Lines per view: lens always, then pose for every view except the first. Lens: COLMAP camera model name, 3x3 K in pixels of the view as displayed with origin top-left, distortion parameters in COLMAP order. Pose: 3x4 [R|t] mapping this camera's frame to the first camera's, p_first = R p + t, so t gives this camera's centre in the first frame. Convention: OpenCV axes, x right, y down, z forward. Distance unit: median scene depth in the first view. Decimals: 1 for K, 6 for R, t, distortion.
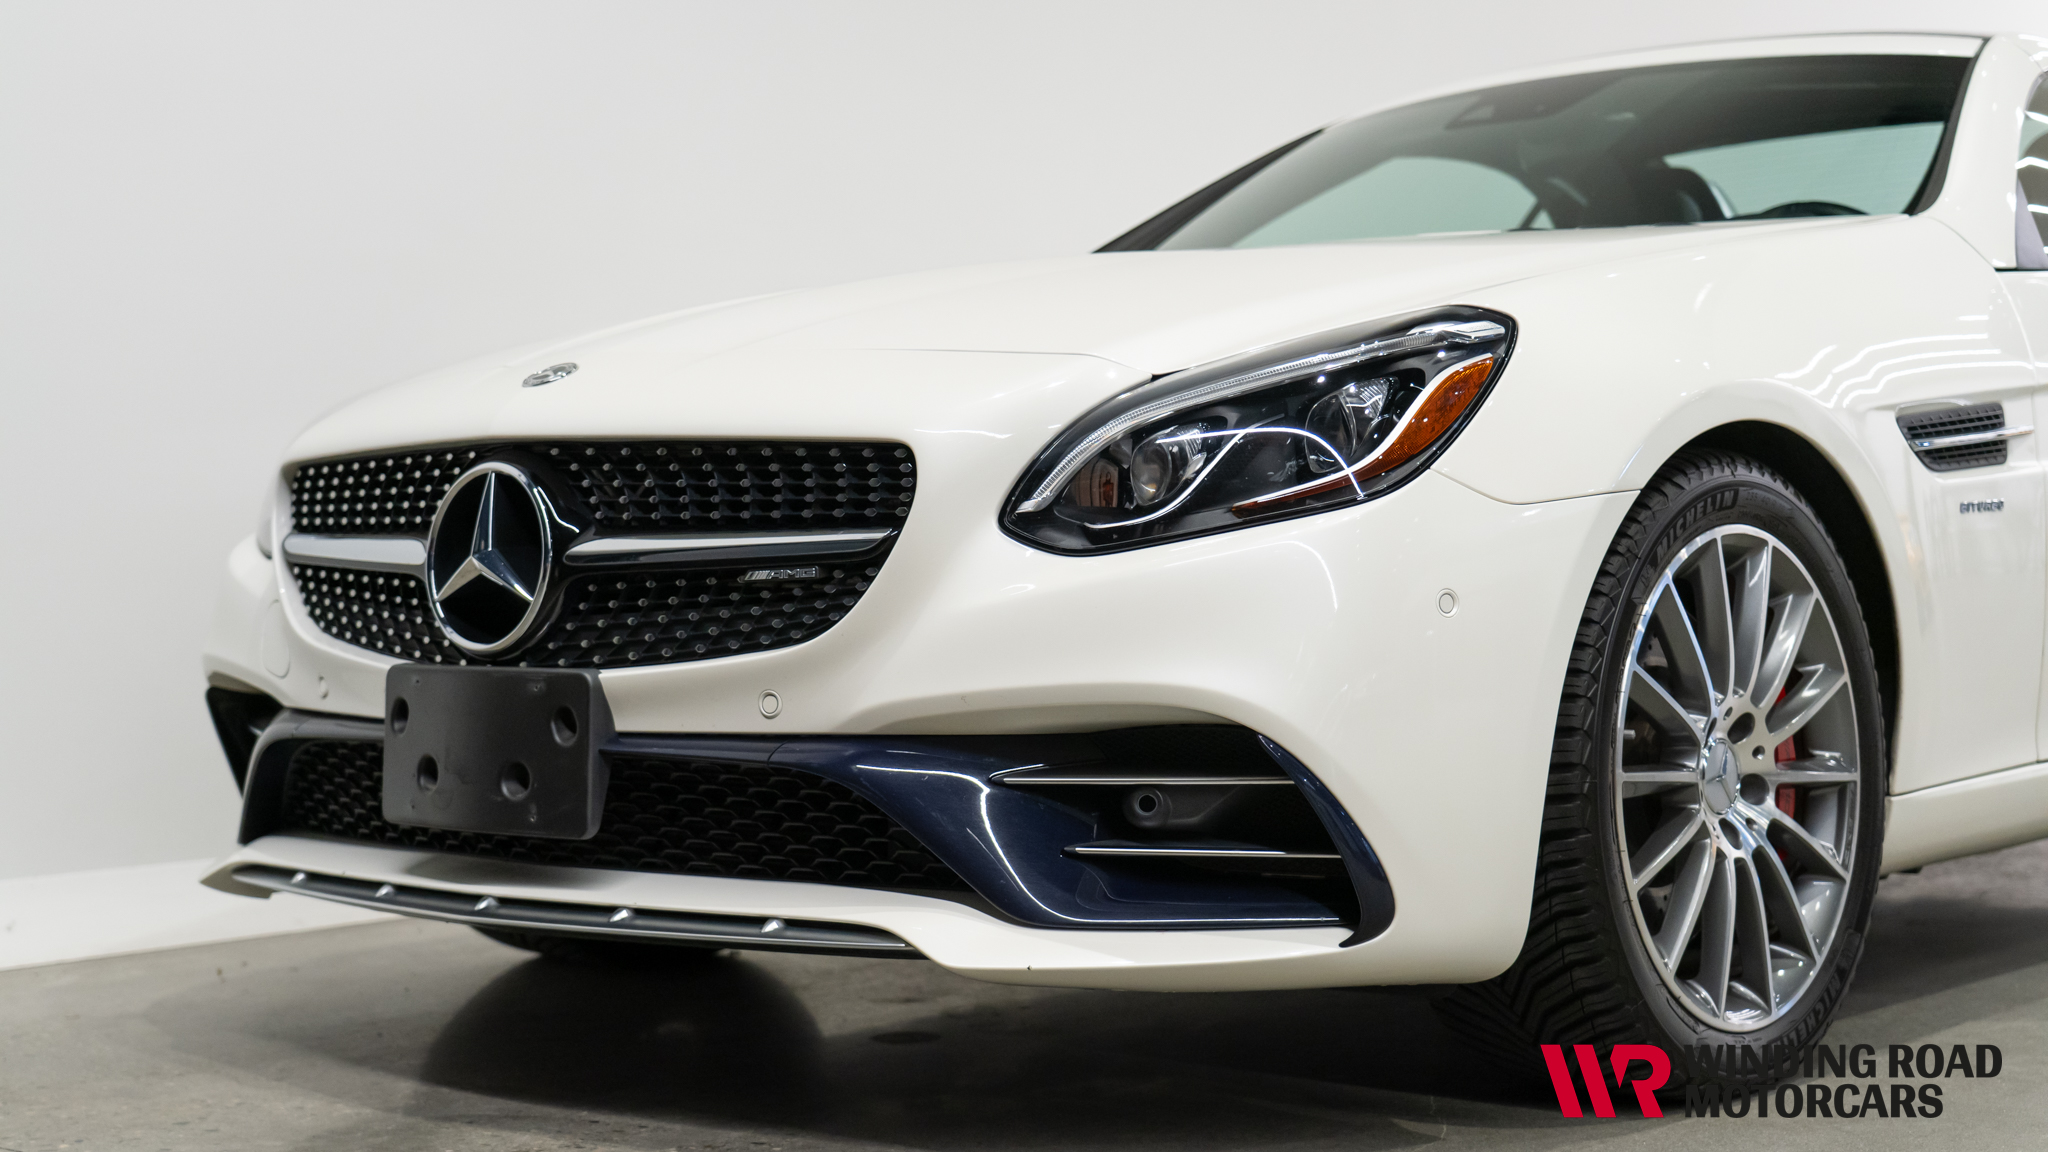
lens RADIAL K [[3060.8, 0, 1024.0], [0, 3060.8, 576.0], [0, 0, 1]] dist [0.027151, -0.074702]
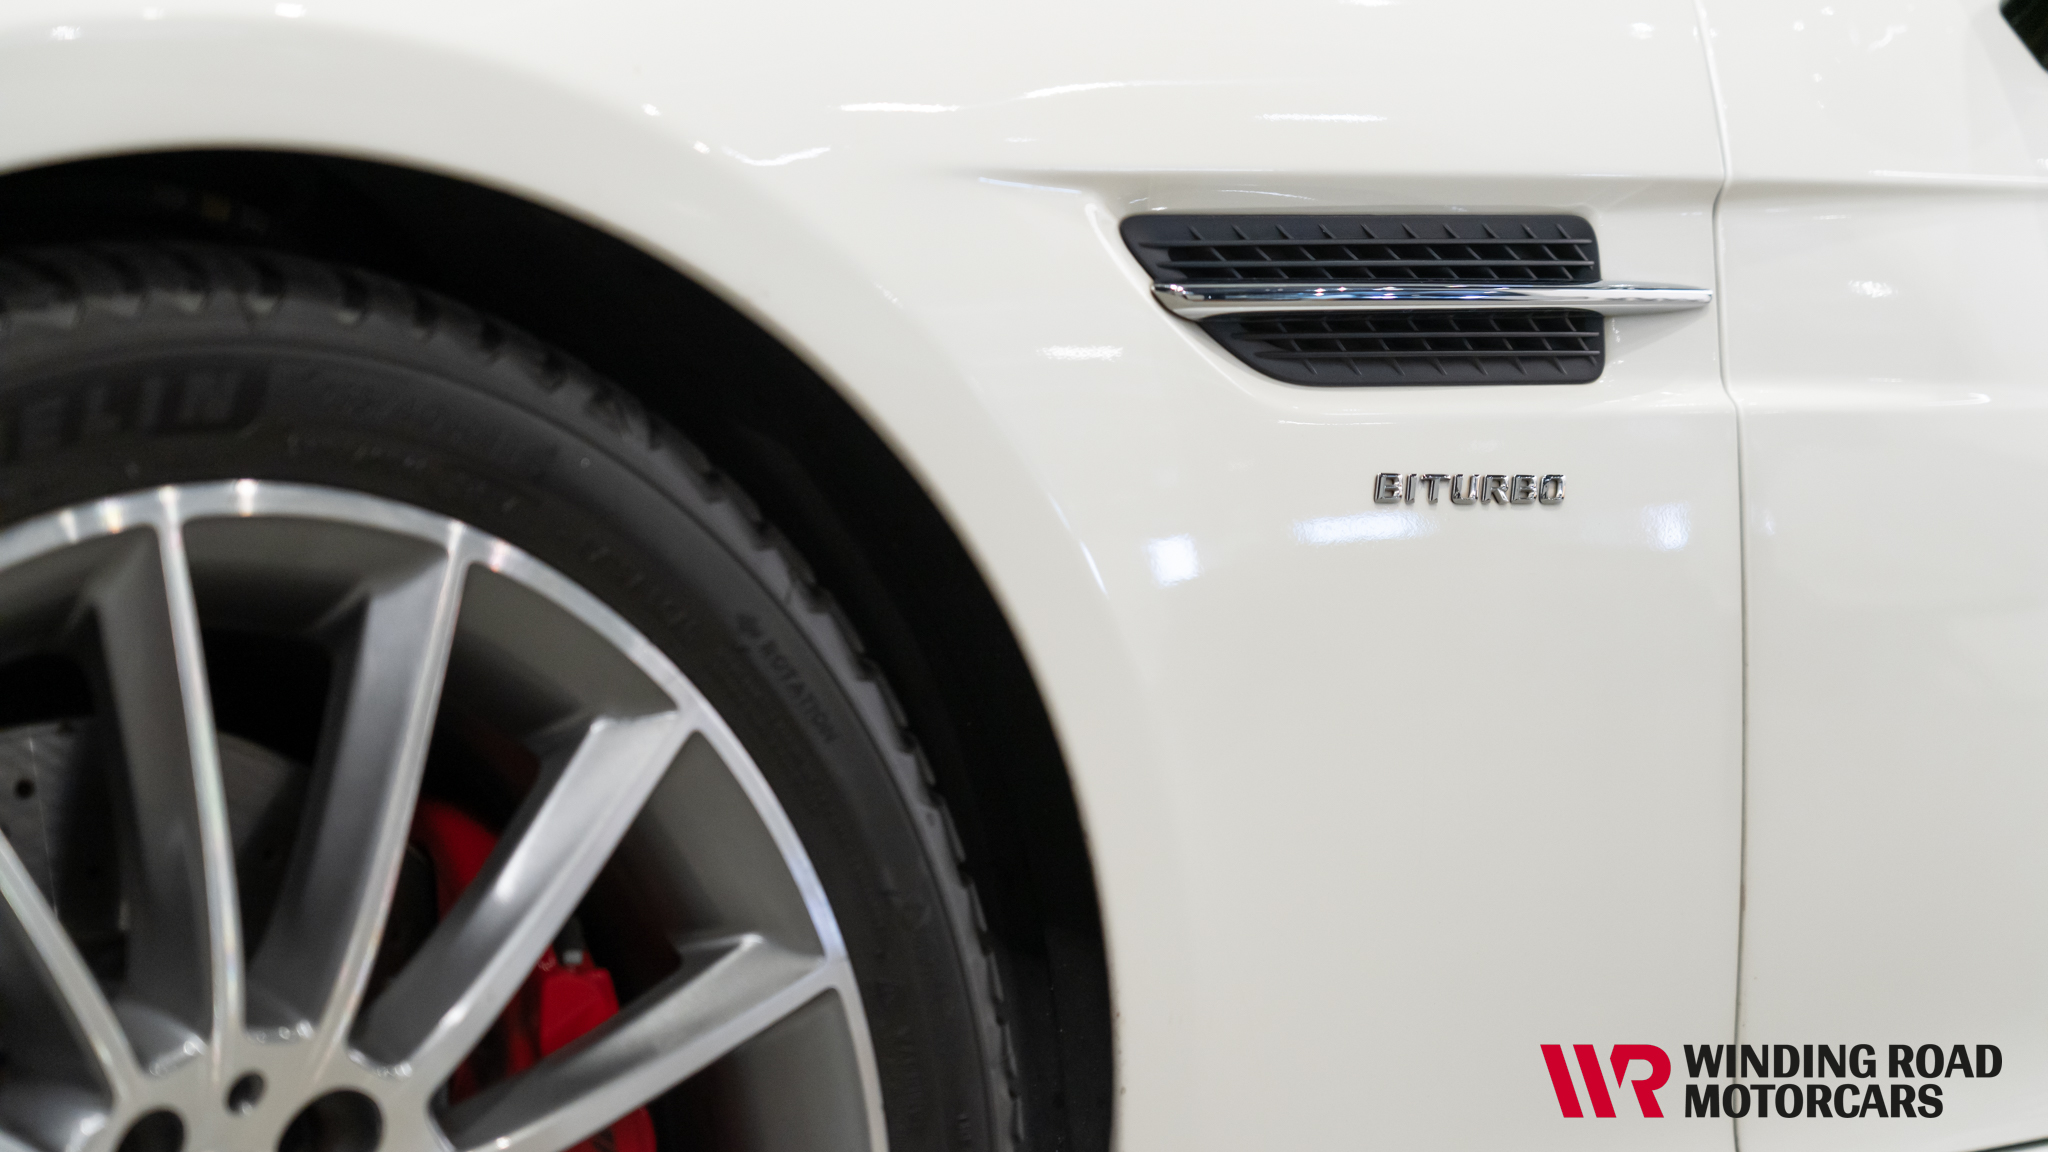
lens RADIAL K [[4127.0, 0, 1024.0], [0, 4127.0, 576.0], [0, 0, 1]] dist [0.032320, 0.206297]
pose [[0.995490, 0.017499, -0.093235, 0.351385], [-0.020625, 0.999253, -0.032675, 0.004734], [0.092594, 0.034451, 0.995108, 0.595454]]
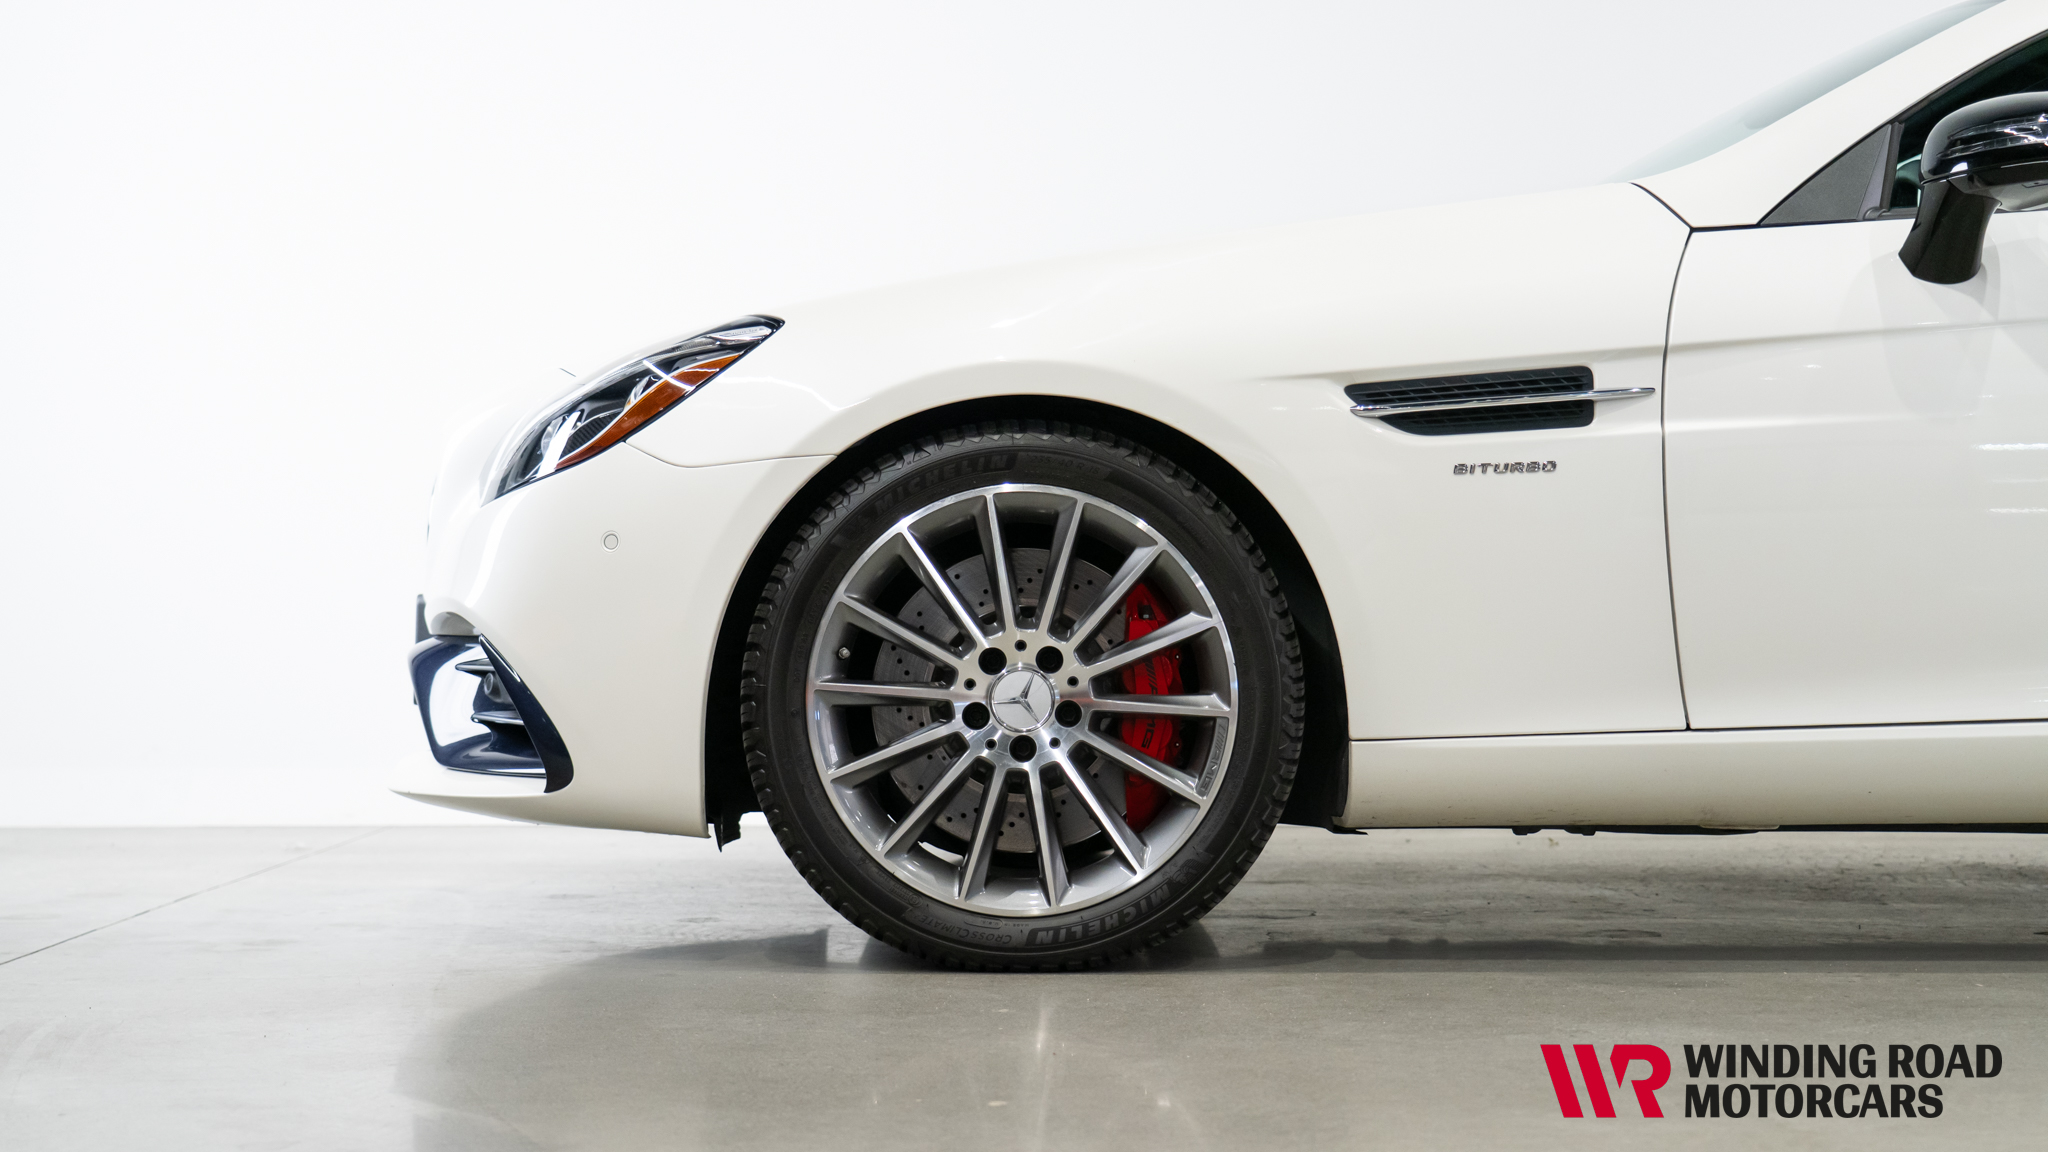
lens RADIAL K [[3060.8, 0, 1024.0], [0, 3060.8, 576.0], [0, 0, 1]] dist [0.027151, -0.074702]
pose [[0.642769, 0.007230, -0.766026, 1.140207], [-0.017639, 0.999830, -0.005365, 0.024934], [0.765857, 0.016961, 0.642787, 0.253333]]
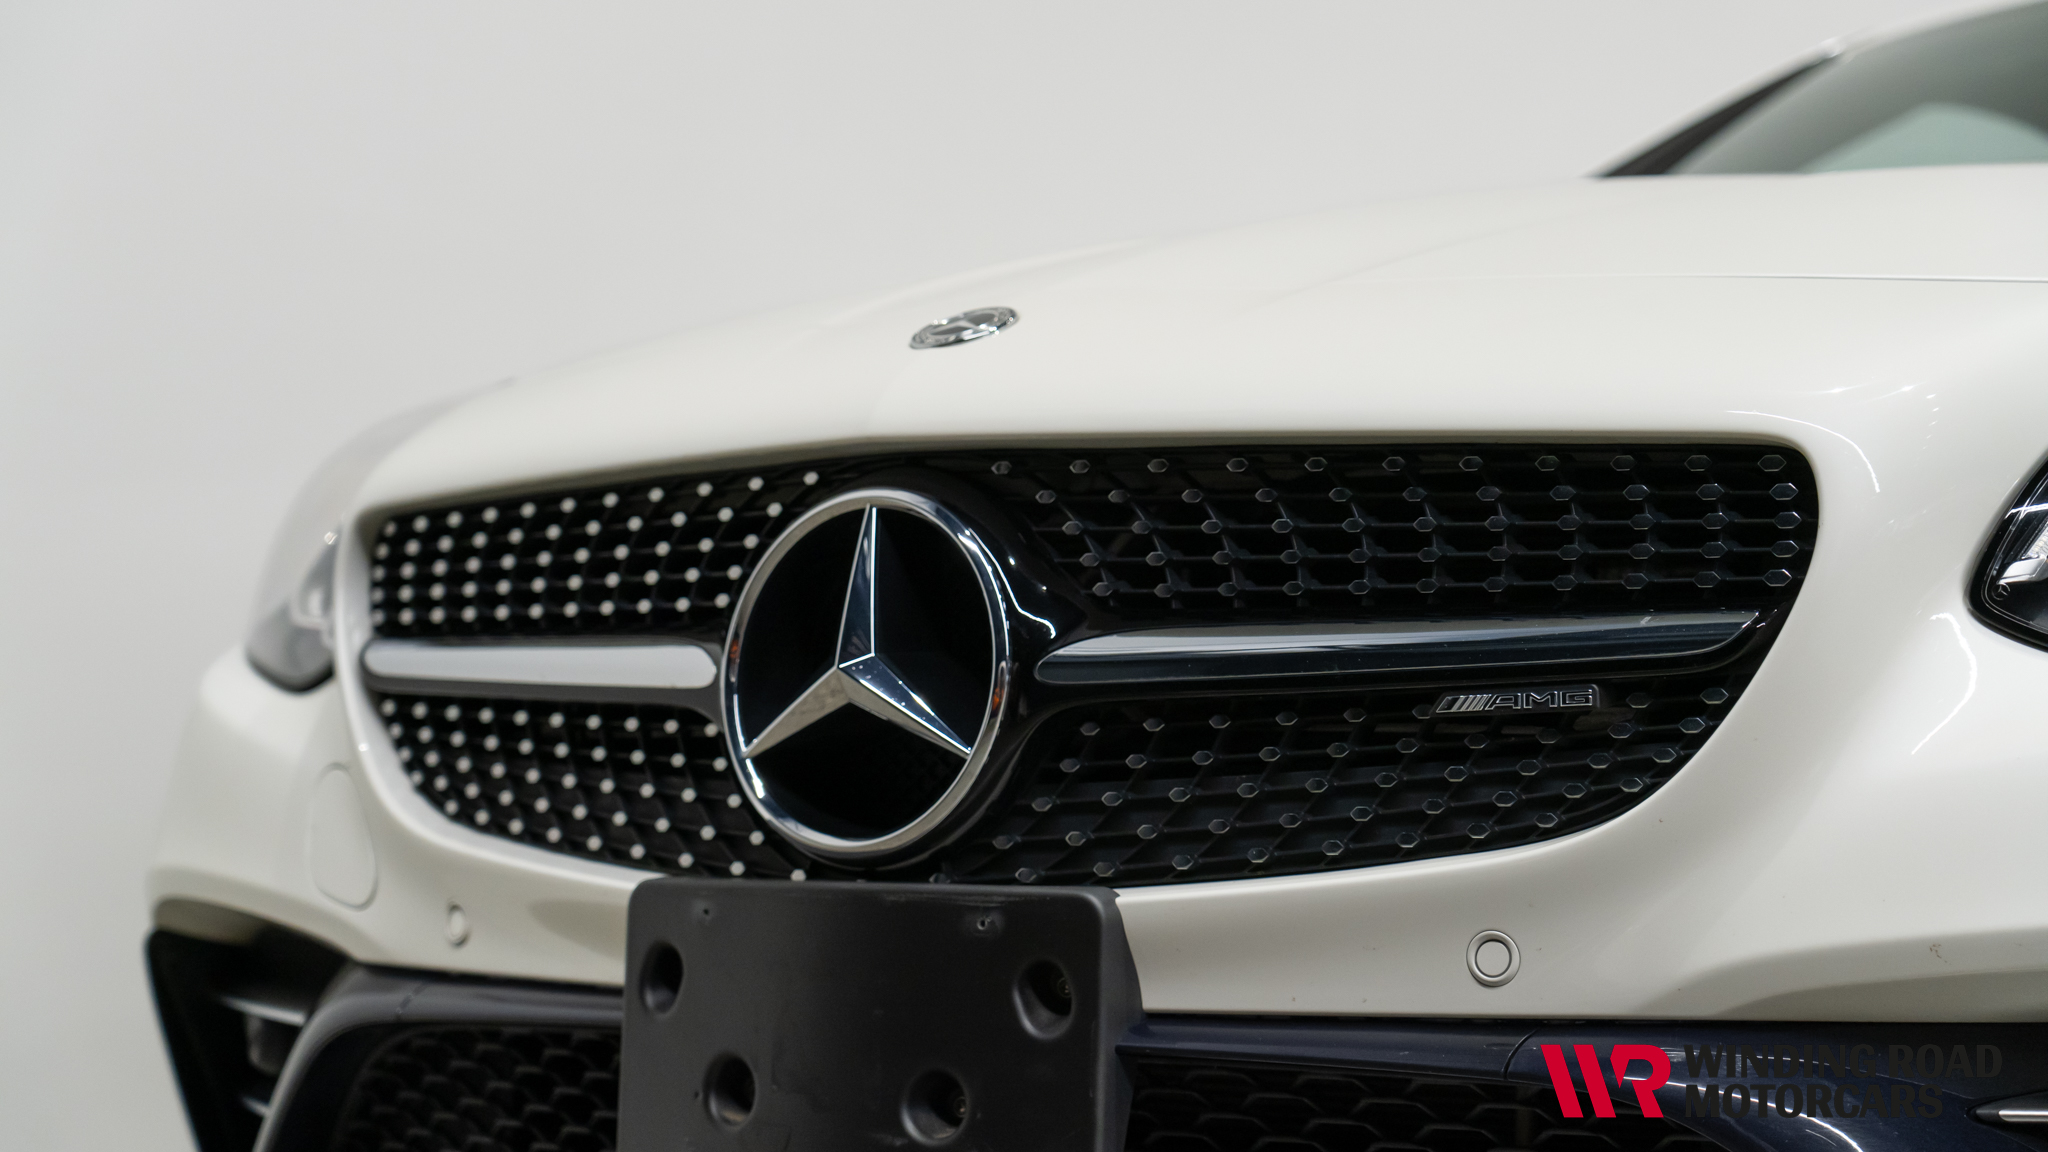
lens RADIAL K [[4127.0, 0, 1024.0], [0, 4127.0, 576.0], [0, 0, 1]] dist [0.032320, 0.206297]
pose [[0.997905, 0.014294, 0.063096, -0.189161], [-0.010497, 0.998136, -0.060112, 0.019194], [-0.063838, 0.059324, 0.996195, 0.298088]]
